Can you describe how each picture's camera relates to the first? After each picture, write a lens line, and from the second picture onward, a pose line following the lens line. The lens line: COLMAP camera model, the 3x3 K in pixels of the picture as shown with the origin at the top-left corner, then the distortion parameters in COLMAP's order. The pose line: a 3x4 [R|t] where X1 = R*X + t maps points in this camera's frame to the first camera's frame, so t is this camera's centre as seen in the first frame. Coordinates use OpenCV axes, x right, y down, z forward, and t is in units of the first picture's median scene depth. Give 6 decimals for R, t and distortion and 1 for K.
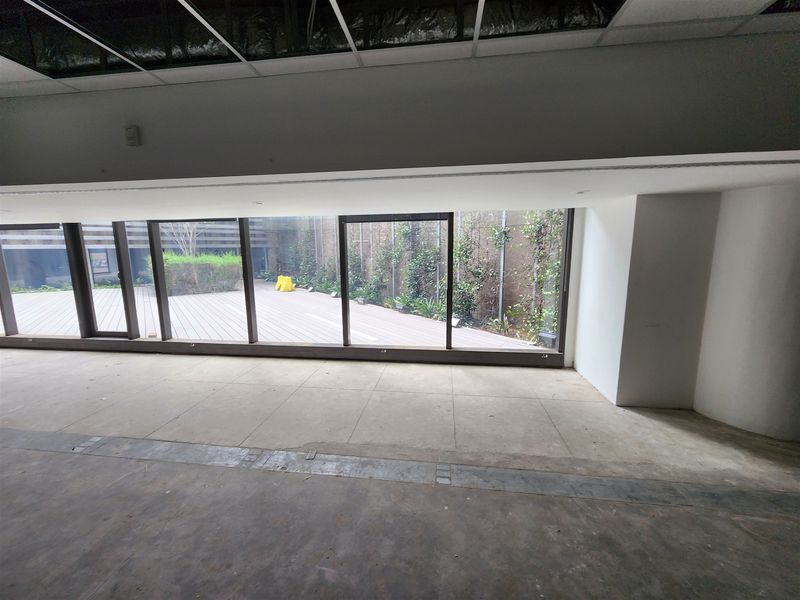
lens RADIAL K [[323.1, 0, 400.0], [0, 323.1, 300.0], [0, 0, 1]] dist [-0.000584, -0.000034]
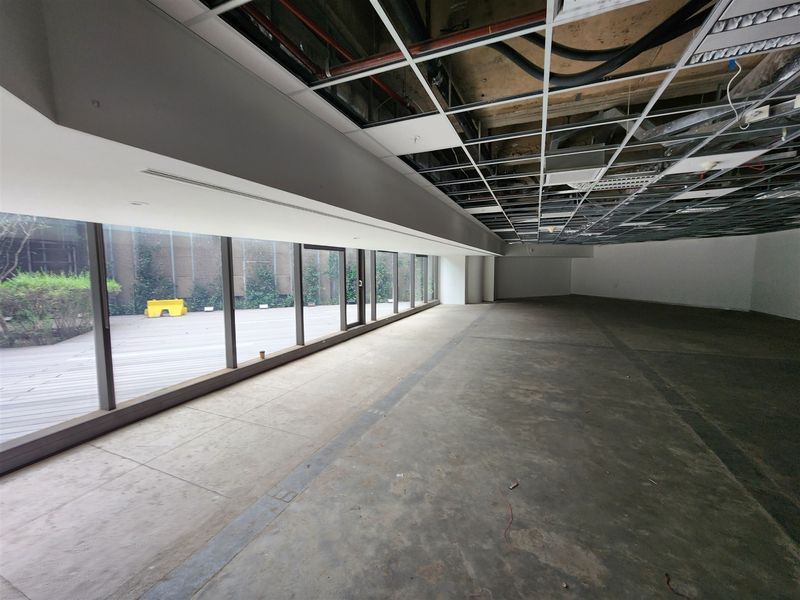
lens RADIAL K [[323.1, 0, 400.0], [0, 323.1, 300.0], [0, 0, 1]] dist [-0.000584, -0.000034]
pose [[0.250470, -0.093307, 0.963617, -1.213447], [0.153397, 0.986596, 0.055660, -0.031804], [-0.955894, 0.133875, 0.261426, 0.241141]]
